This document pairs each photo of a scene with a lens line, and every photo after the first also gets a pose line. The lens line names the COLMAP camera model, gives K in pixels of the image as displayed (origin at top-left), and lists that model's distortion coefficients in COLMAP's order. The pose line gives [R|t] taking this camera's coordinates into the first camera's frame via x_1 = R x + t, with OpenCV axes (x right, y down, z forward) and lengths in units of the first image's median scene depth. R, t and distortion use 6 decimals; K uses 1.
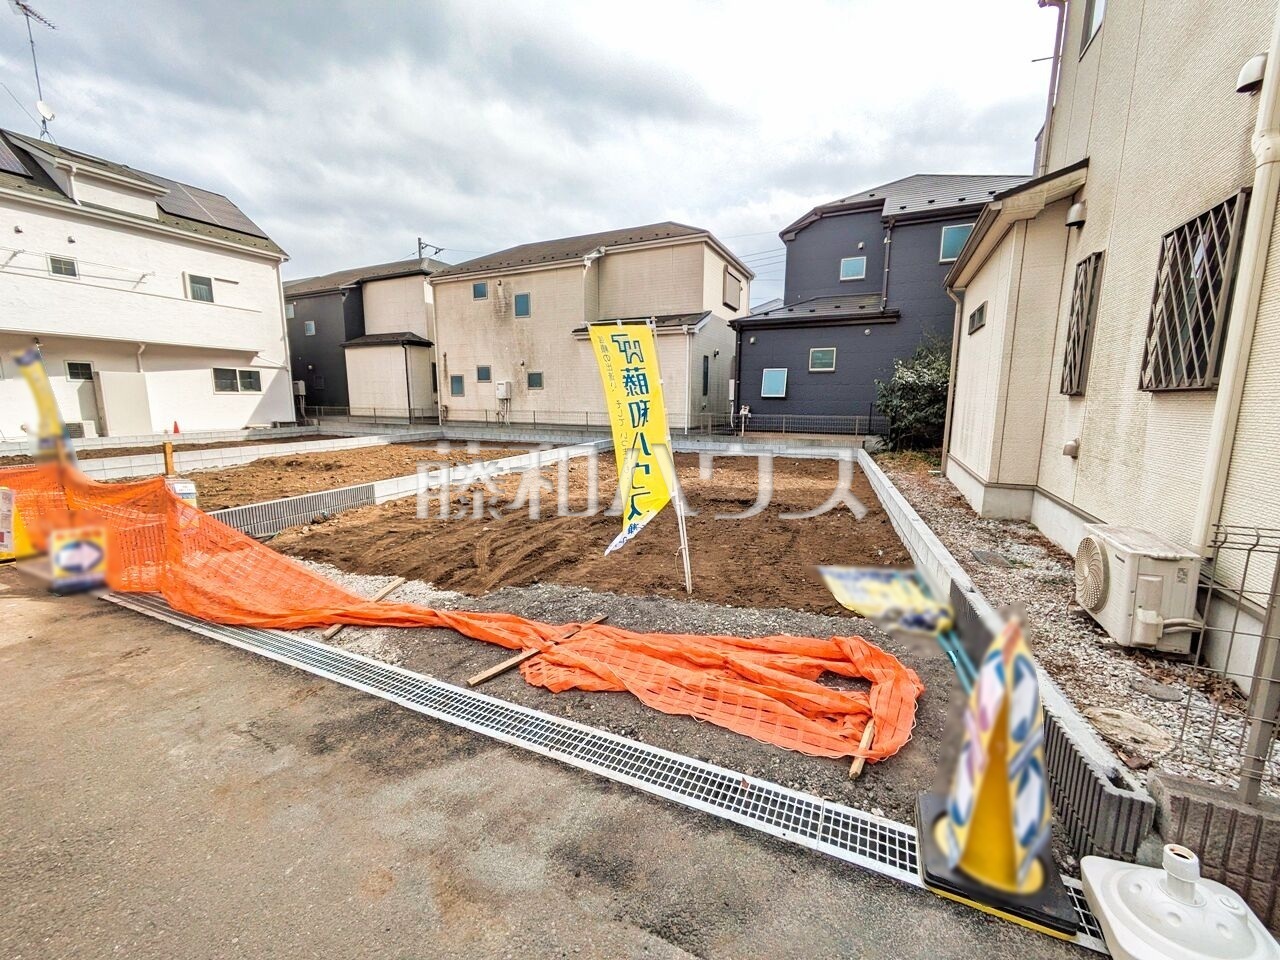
lens RADIAL K [[505.6, 0, 645.4], [0, 505.6, 477.2], [0, 0, 1]] dist [-0.002460, 0.002243]
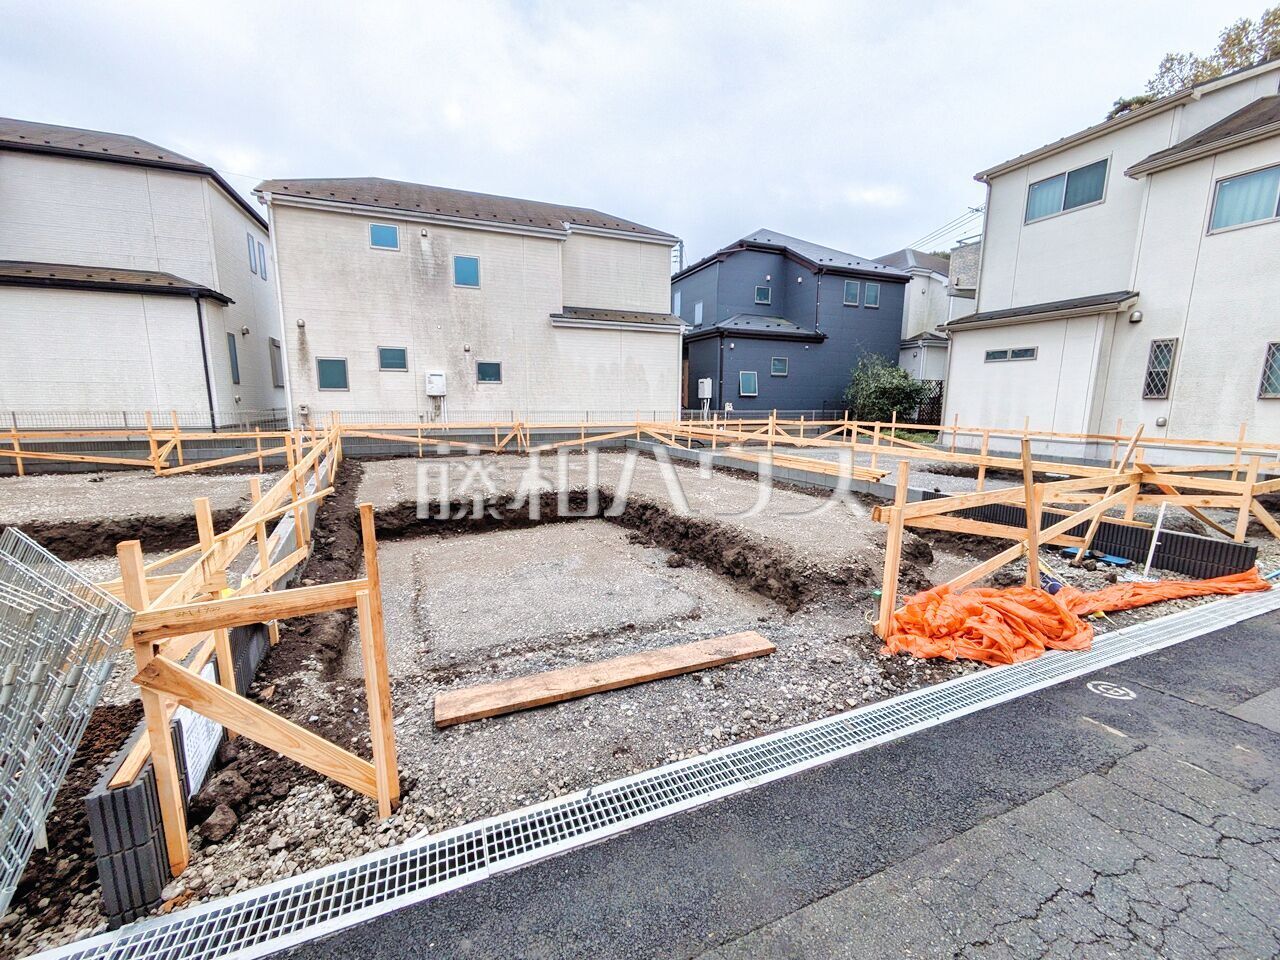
lens RADIAL K [[505.6, 0, 644.5], [0, 505.6, 478.6], [0, 0, 1]] dist [-0.002460, 0.002243]
pose [[0.677529, -0.115554, 0.726362, -0.679426], [0.107318, 0.992543, 0.057797, -0.051358], [-0.727625, 0.038793, 0.684878, 0.318298]]
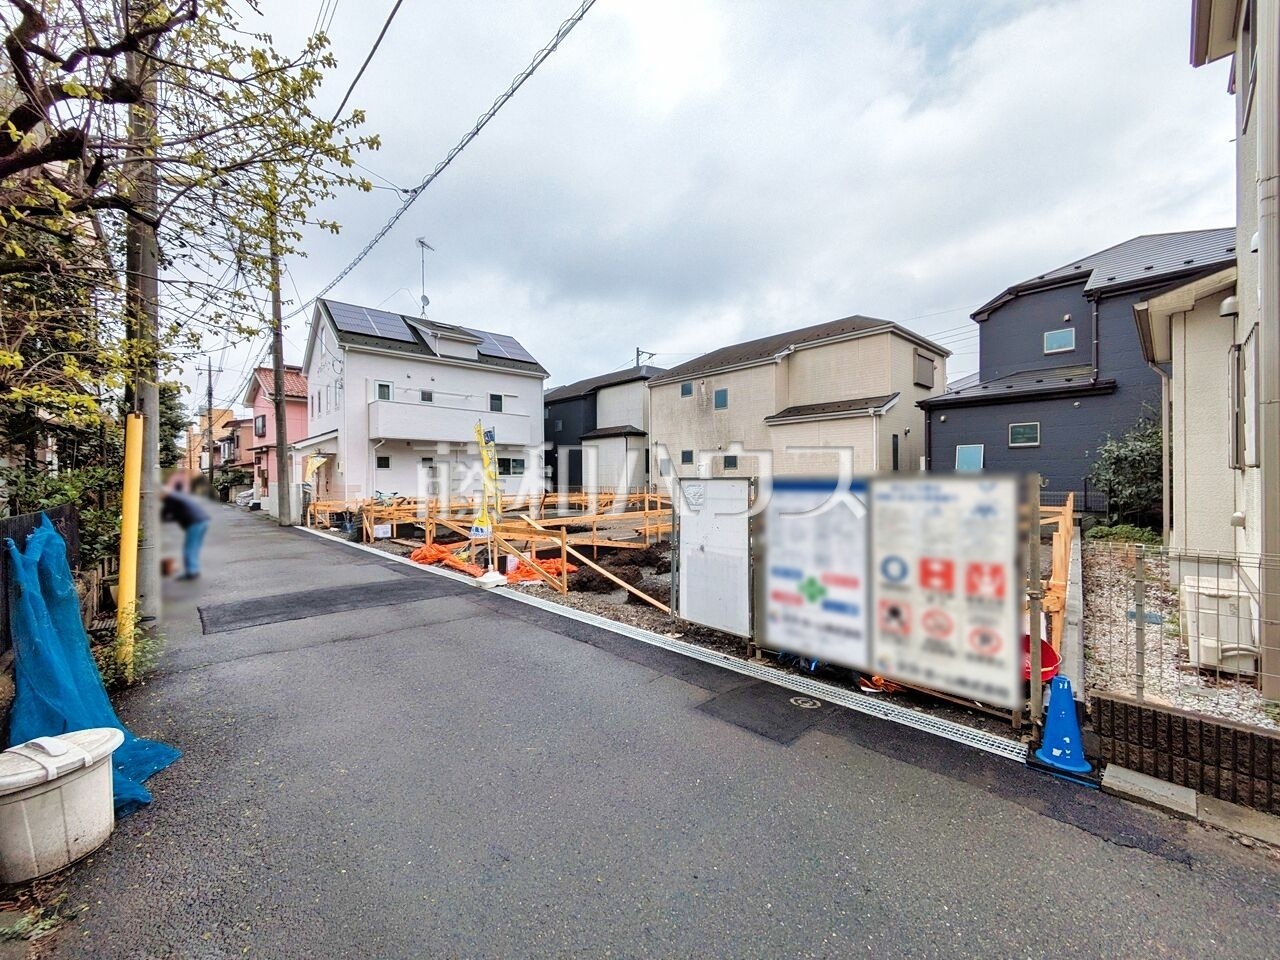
lens RADIAL K [[505.6, 0, 646.2], [0, 505.6, 479.2], [0, 0, 1]] dist [-0.002460, 0.002243]
pose [[0.931226, -0.010938, -0.364279, 0.020991], [-0.043402, 0.989107, -0.140651, 0.017252], [0.361849, 0.146788, 0.920608, -0.121399]]
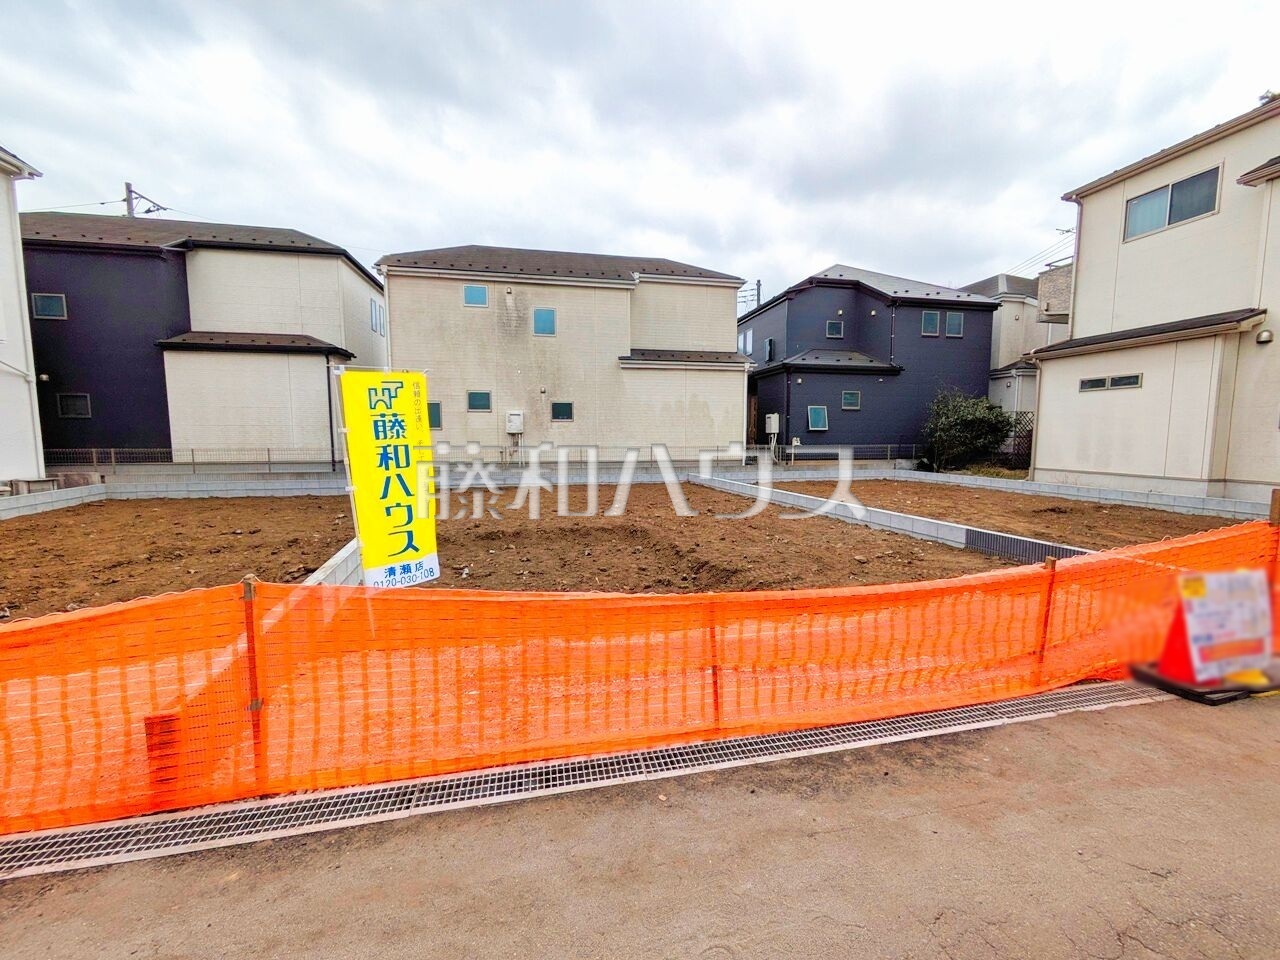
lens RADIAL K [[505.6, 0, 644.5], [0, 505.6, 477.9], [0, 0, 1]] dist [-0.002460, 0.002243]
pose [[0.796177, -0.059503, 0.602130, -0.661513], [0.096923, 0.994844, -0.029846, -0.045078], [-0.597250, 0.082123, 0.797840, 0.269617]]
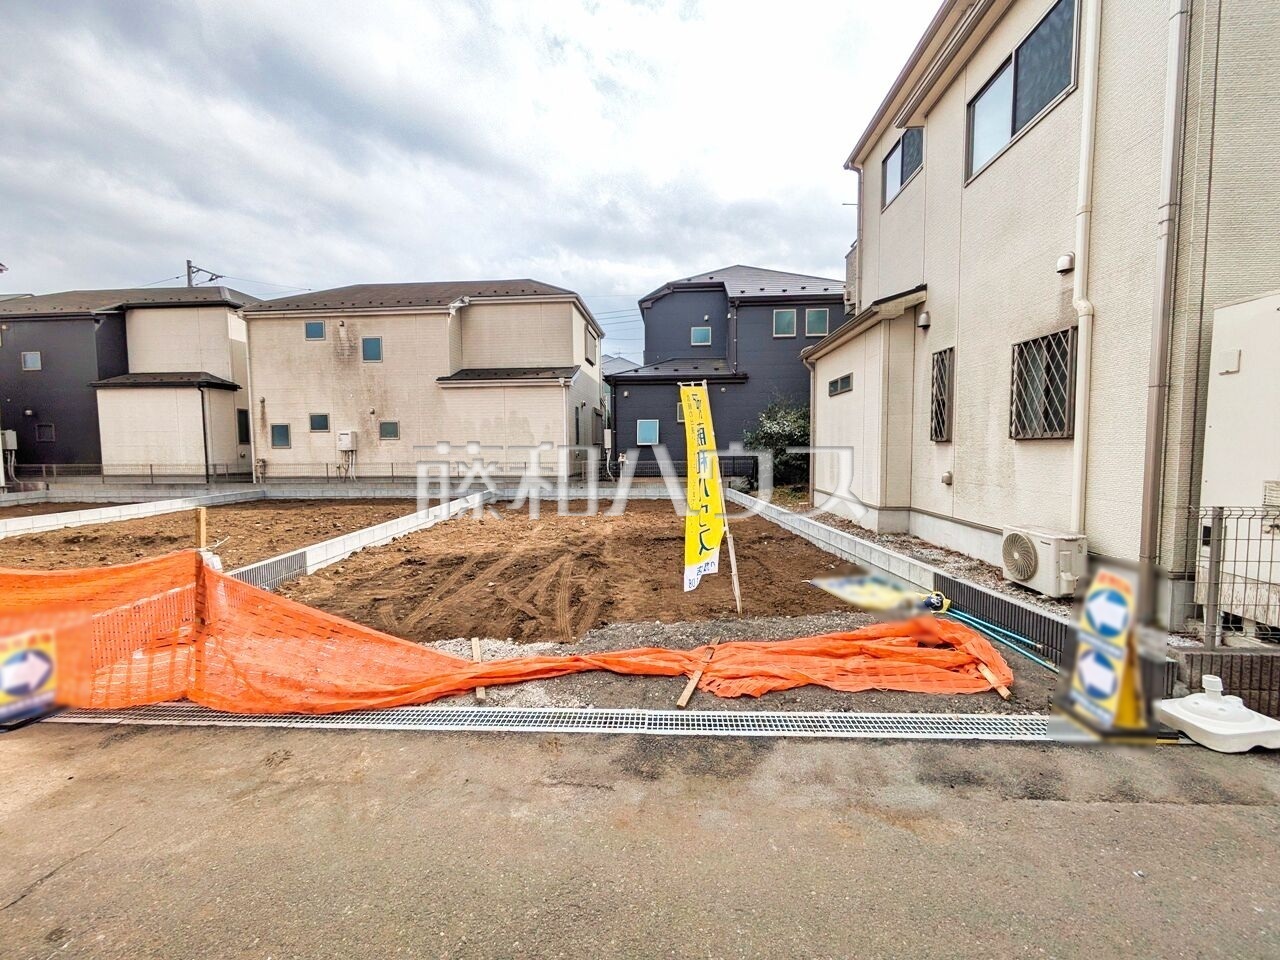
lens RADIAL K [[505.6, 0, 645.1], [0, 505.6, 476.9], [0, 0, 1]] dist [-0.002460, 0.002243]
pose [[0.929579, -0.034329, 0.367021, -0.134201], [0.069055, 0.994245, -0.081904, -0.000580], [-0.362097, 0.101481, 0.926600, -0.006663]]
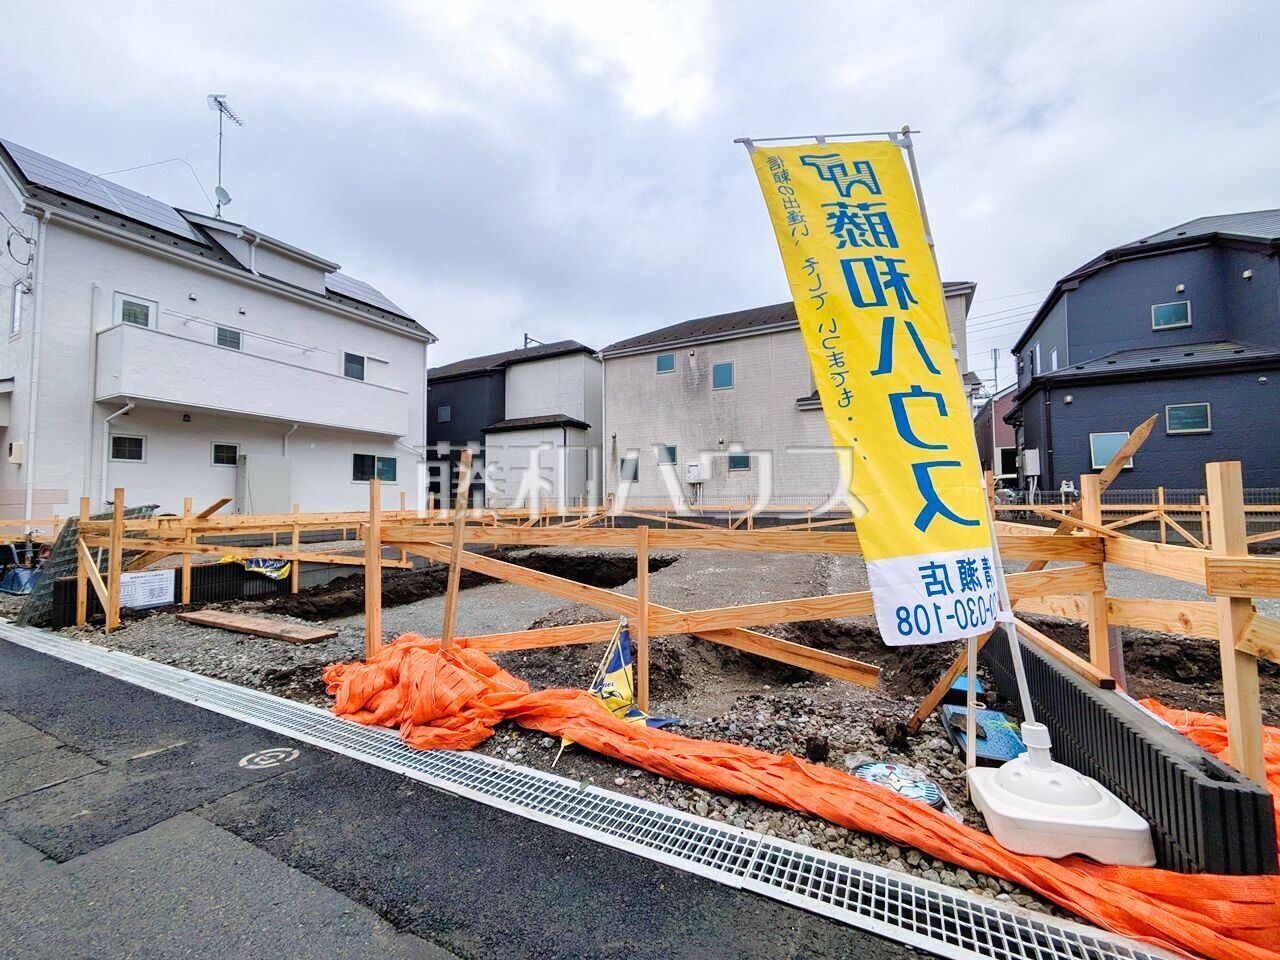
lens RADIAL K [[505.6, 0, 645.3], [0, 505.6, 479.6], [0, 0, 1]] dist [-0.002460, 0.002243]
pose [[0.999384, -0.014654, -0.031901, -0.368634], [0.008162, 0.980805, -0.194821, 0.001448], [0.034143, 0.194440, 0.980320, 0.192805]]
